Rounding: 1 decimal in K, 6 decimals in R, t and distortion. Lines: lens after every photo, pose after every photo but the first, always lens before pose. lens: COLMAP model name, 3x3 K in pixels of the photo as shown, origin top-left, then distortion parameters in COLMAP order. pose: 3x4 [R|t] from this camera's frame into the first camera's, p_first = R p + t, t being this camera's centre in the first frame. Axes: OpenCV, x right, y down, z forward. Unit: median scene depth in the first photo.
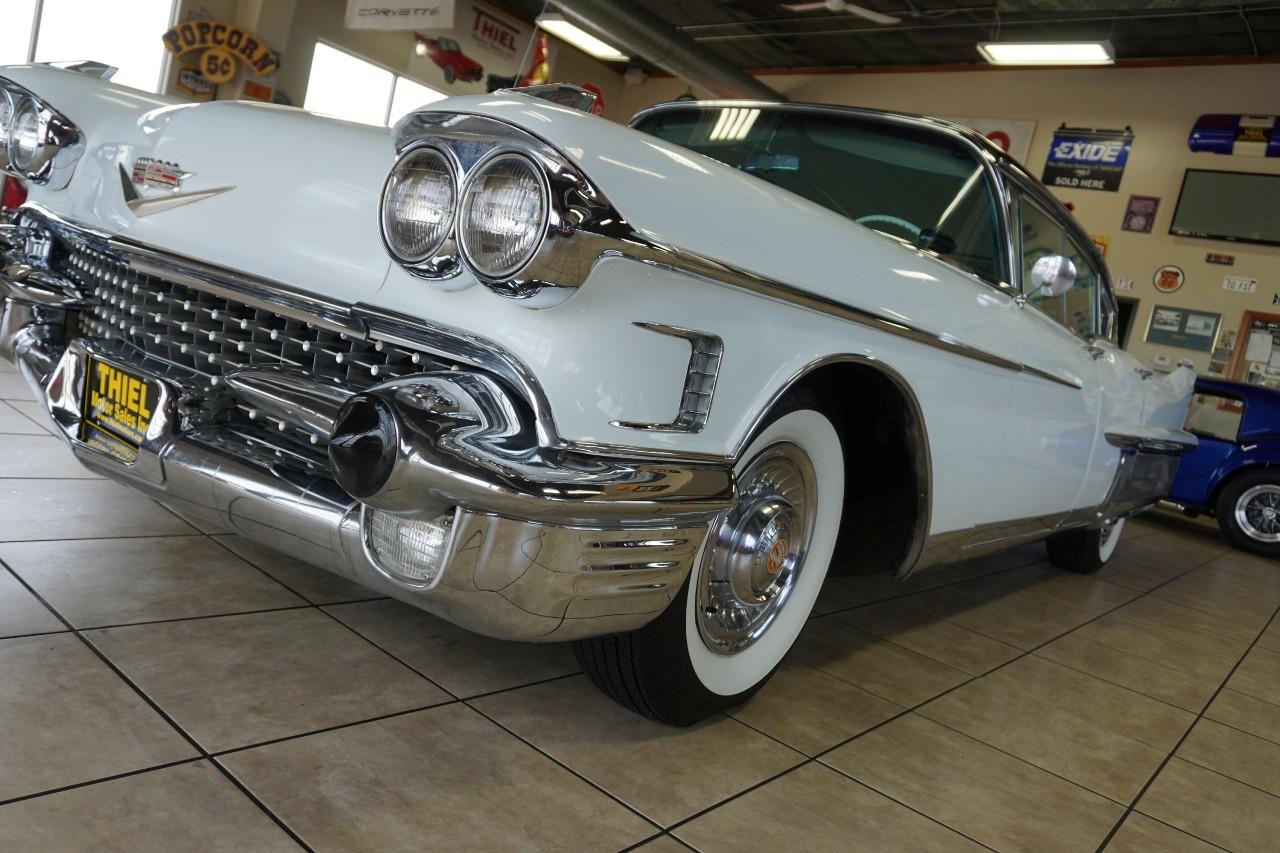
lens RADIAL K [[942.2, 0, 635.1], [0, 942.2, 426.6], [0, 0, 1]] dist [-0.026801, 0.022439]
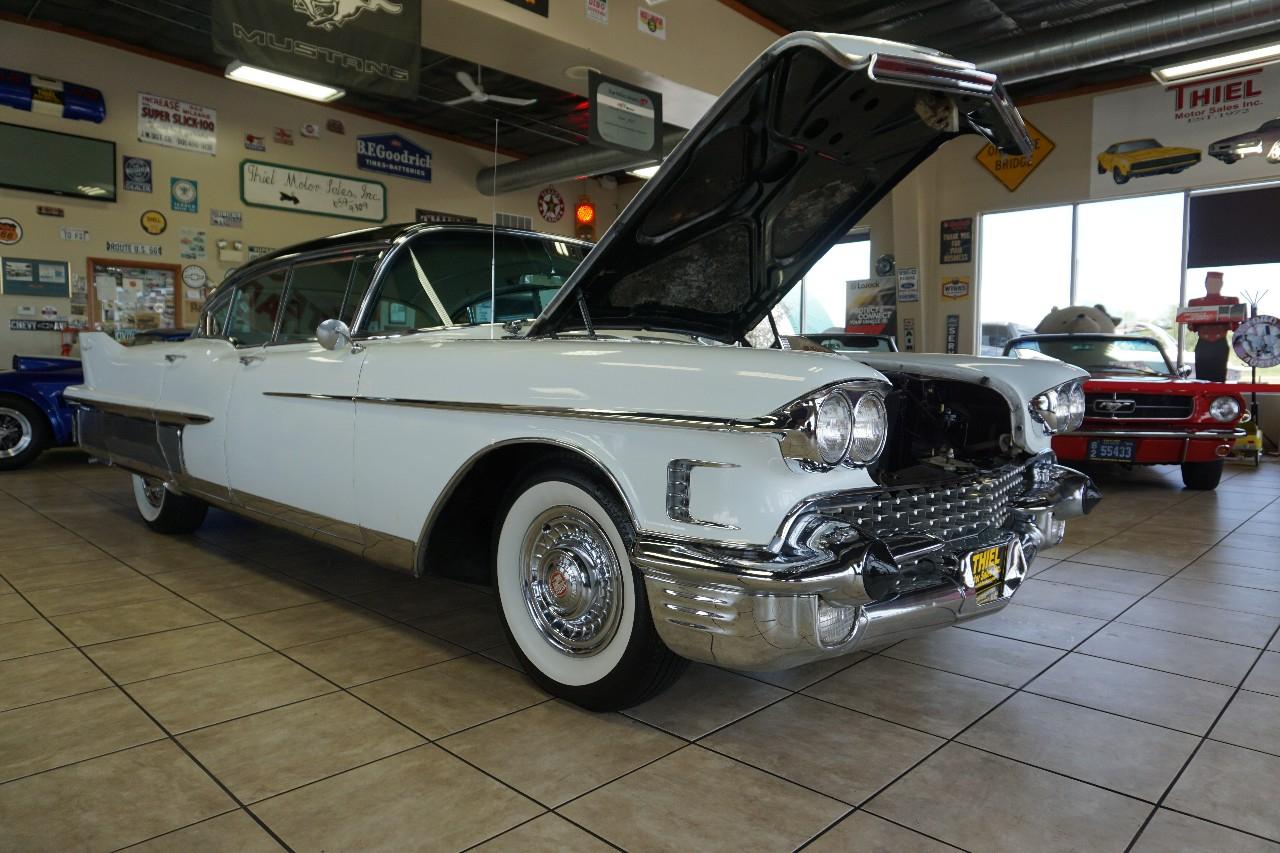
lens RADIAL K [[846.6, 0, 634.6], [0, 846.6, 429.3], [0, 0, 1]] dist [-0.038876, 0.028617]
pose [[0.071952, -0.288512, 0.954769, -1.789347], [0.119865, 0.952814, 0.278888, -0.684641], [-0.990179, 0.094376, 0.103140, 1.338264]]
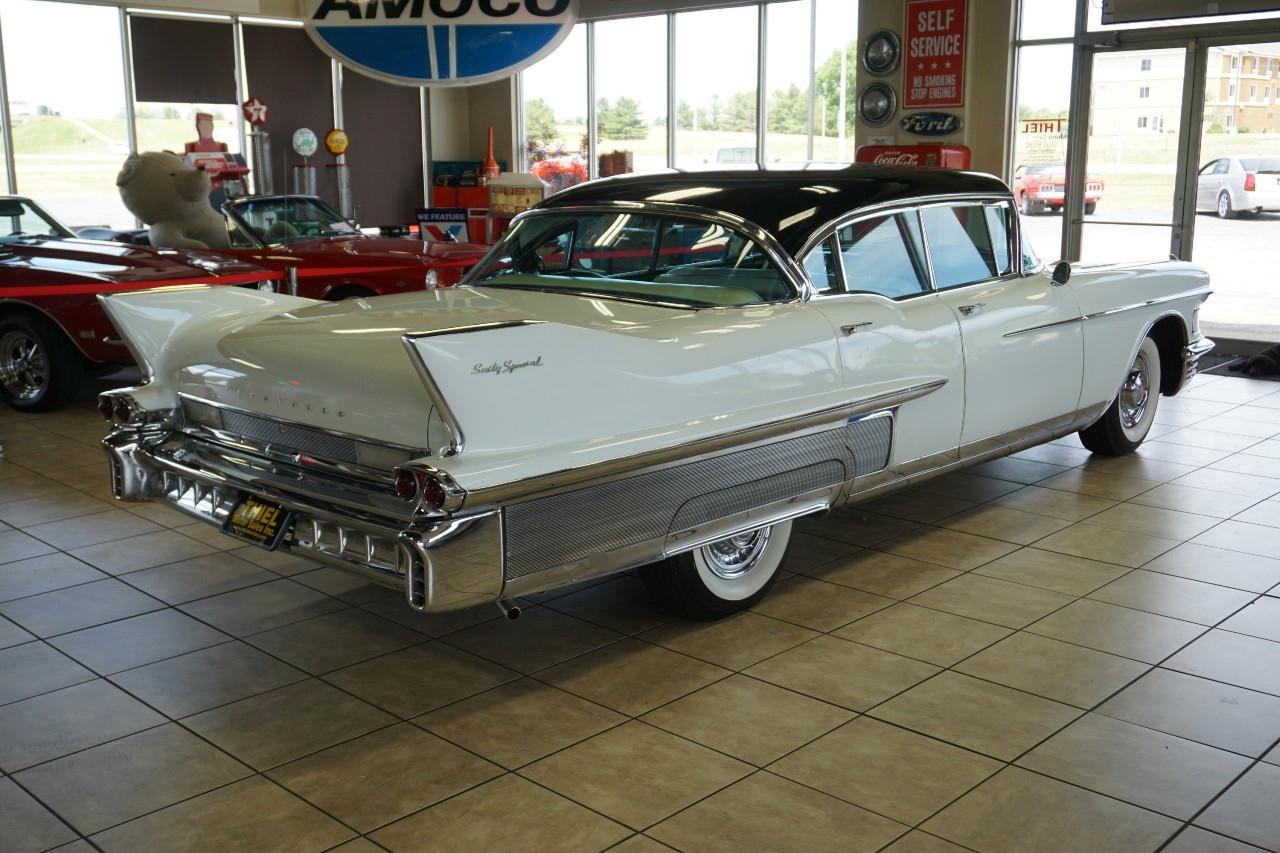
lens RADIAL K [[1291.4, 0, 635.4], [0, 1291.4, 424.0], [0, 0, 1]] dist [0.018626, 0.000000]
pose [[-0.973804, -0.226527, 0.019792, 0.697998], [-0.208840, 0.925403, 0.316251, -0.935029], [-0.089955, 0.303833, -0.948469, 5.373221]]
